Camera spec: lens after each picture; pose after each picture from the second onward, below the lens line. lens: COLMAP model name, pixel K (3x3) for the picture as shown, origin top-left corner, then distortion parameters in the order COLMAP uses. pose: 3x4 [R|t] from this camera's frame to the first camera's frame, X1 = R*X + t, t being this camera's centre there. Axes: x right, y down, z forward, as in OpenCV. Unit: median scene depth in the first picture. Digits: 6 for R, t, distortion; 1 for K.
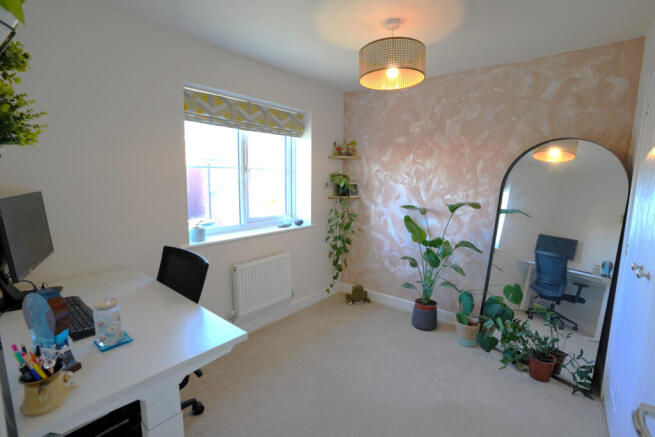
lens RADIAL K [[319.6, 0, 328.3], [0, 319.6, 213.7], [0, 0, 1]] dist [0.001040, 0.038957]
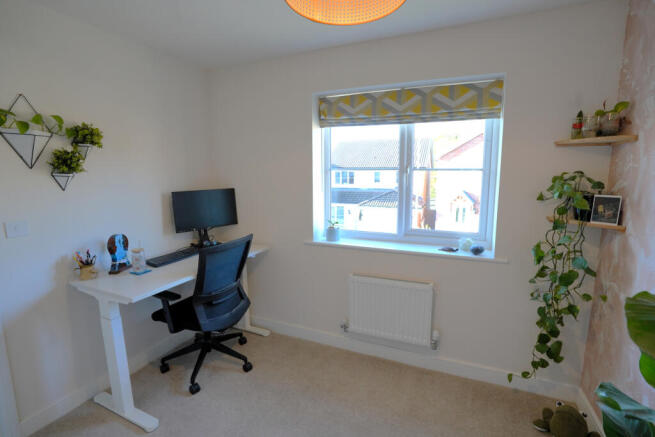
lens RADIAL K [[303.8, 0, 330.3], [0, 303.8, 217.9], [0, 0, 1]] dist [-0.074296, 0.031703]
pose [[0.262464, 0.124006, -0.956941, 0.415592], [-0.112214, 0.988902, 0.097371, -0.064886], [0.958395, 0.081826, 0.273466, 0.554142]]
